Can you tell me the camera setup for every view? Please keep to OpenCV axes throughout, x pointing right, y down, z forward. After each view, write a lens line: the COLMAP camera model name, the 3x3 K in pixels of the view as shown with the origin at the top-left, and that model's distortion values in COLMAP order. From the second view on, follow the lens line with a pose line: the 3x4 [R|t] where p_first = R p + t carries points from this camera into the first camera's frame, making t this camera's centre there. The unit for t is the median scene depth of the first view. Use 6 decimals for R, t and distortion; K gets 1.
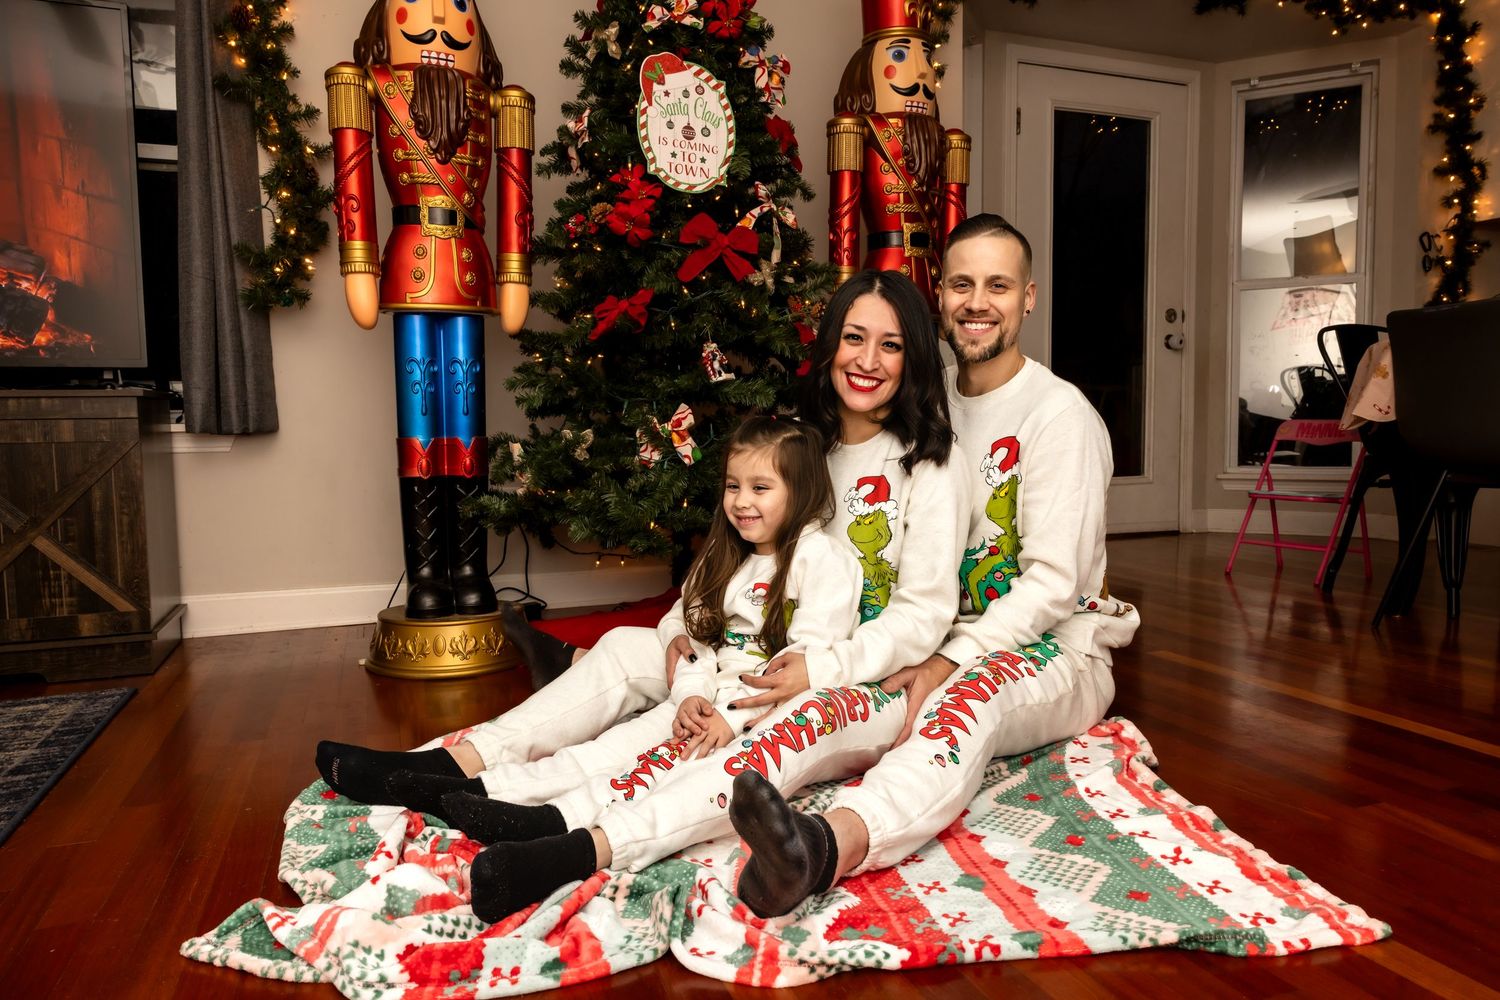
lens RADIAL K [[1014.0, 0, 749.0], [0, 1014.0, 495.8], [0, 0, 1]] dist [0.002511, 0.000431]
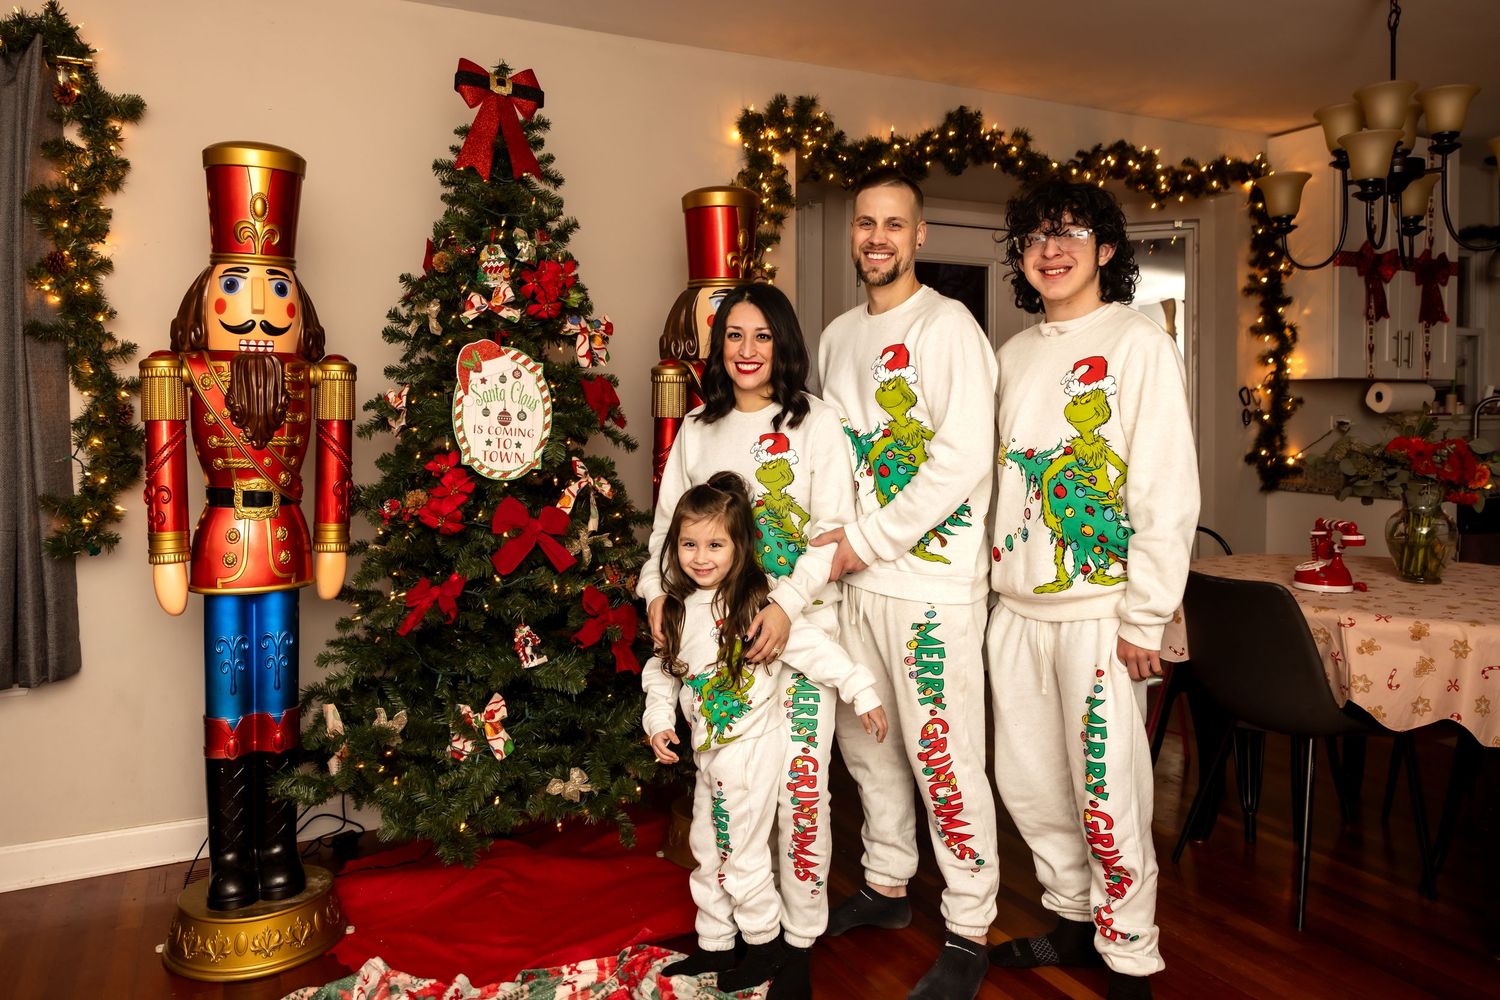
lens RADIAL K [[1079.1, 0, 708.7], [0, 1079.1, 425.1], [0, 0, 1]] dist [-0.010099, 0.020577]
pose [[0.996637, 0.007908, 0.081558, 0.050948], [-0.003181, 0.998316, -0.057927, -0.272867], [-0.081878, 0.057473, 0.994984, -0.091381]]
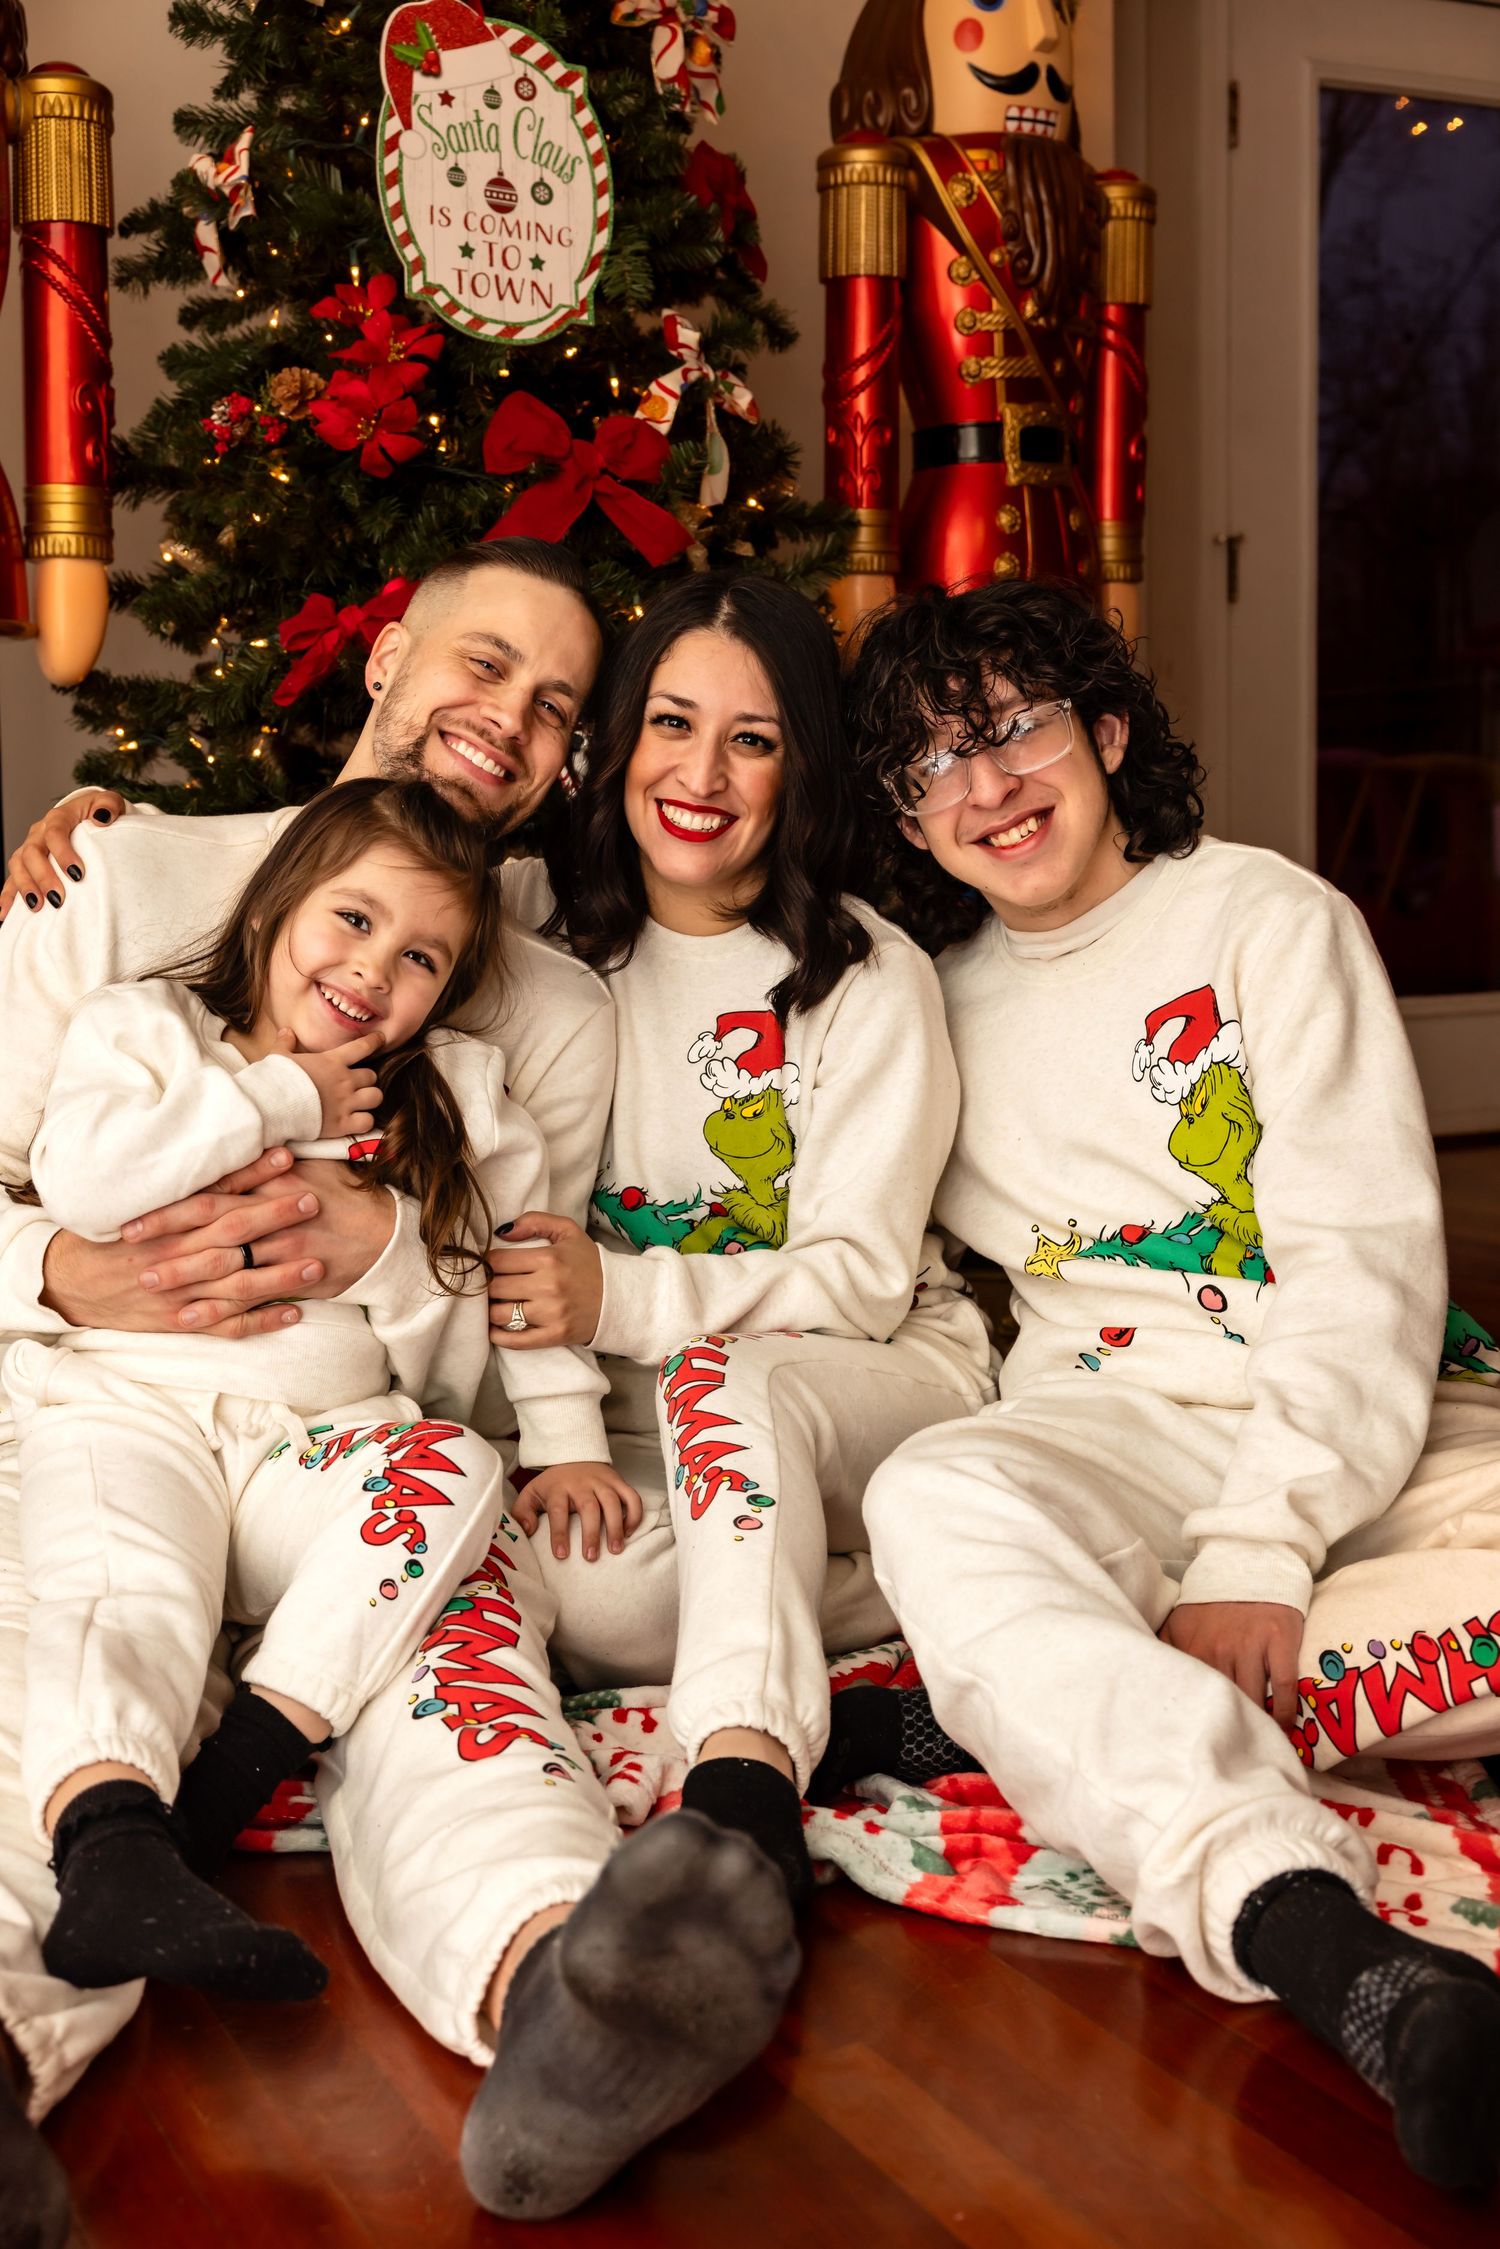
lens RADIAL K [[2704.1, 0, 736.5], [0, 2704.1, 1118.2], [0, 0, 1]] dist [0.004820, 0.000000]
pose [[0.994901, -0.020078, 0.098837, -0.078635], [0.017012, 0.999350, 0.031770, -0.016276], [-0.099411, -0.029926, 0.994596, -0.105744]]
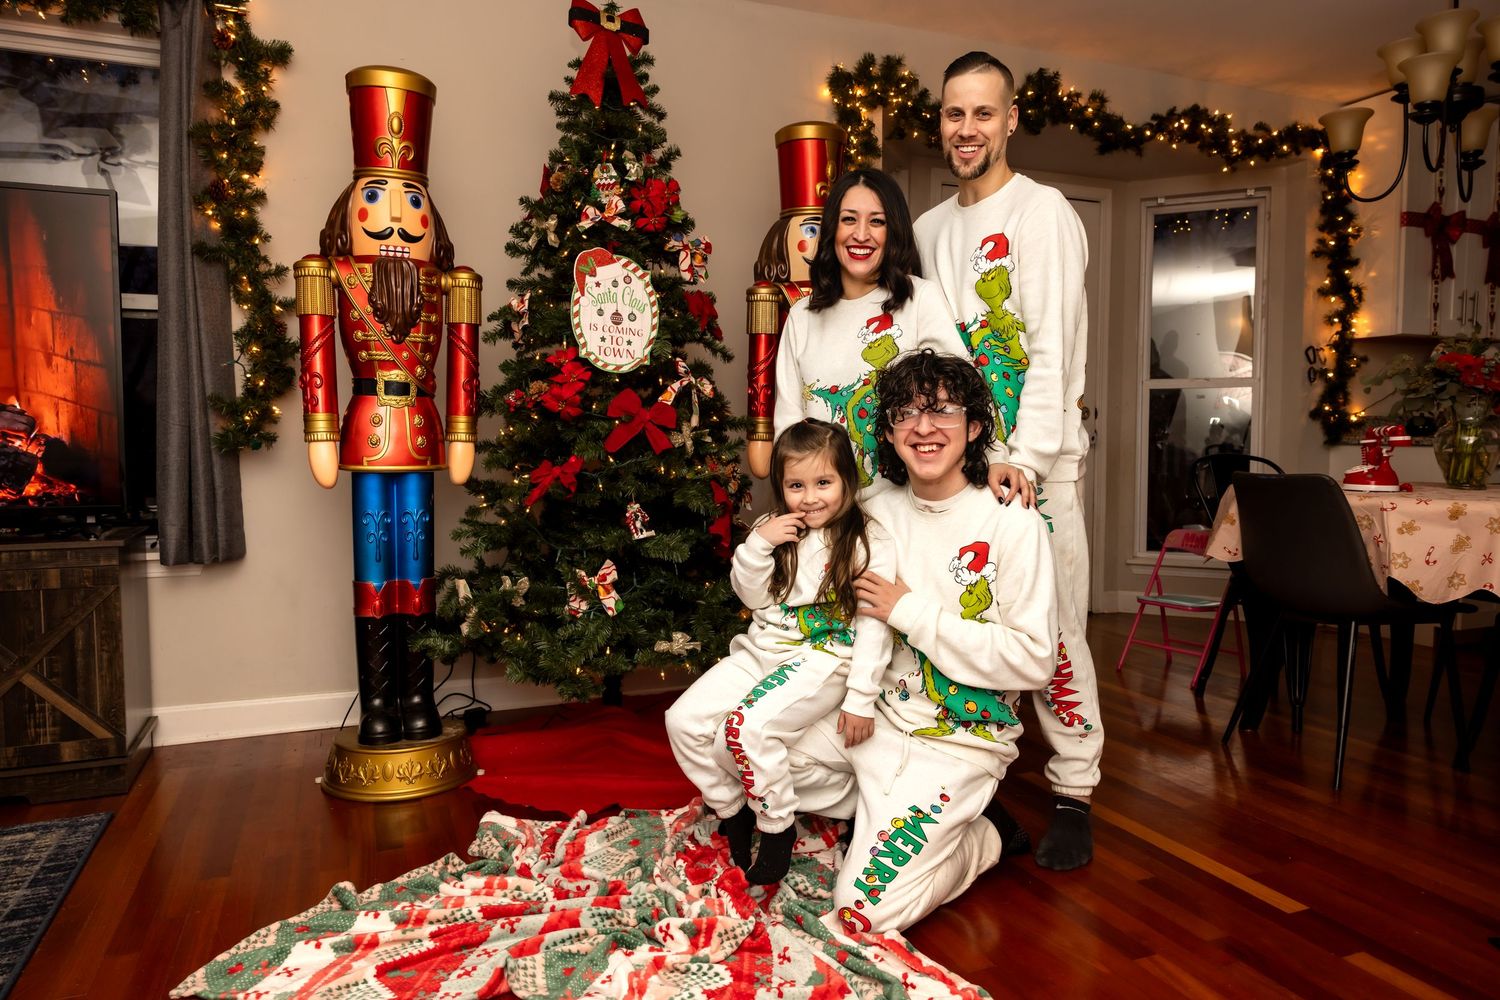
lens RADIAL K [[1014.0, 0, 750.8], [0, 1014.0, 494.1], [0, 0, 1]] dist [0.002511, 0.000431]
pose [[0.999472, 0.011012, 0.030568, 0.054729], [-0.010592, 0.999848, -0.013849, -0.138924], [-0.030716, 0.013518, 0.999437, -0.130293]]
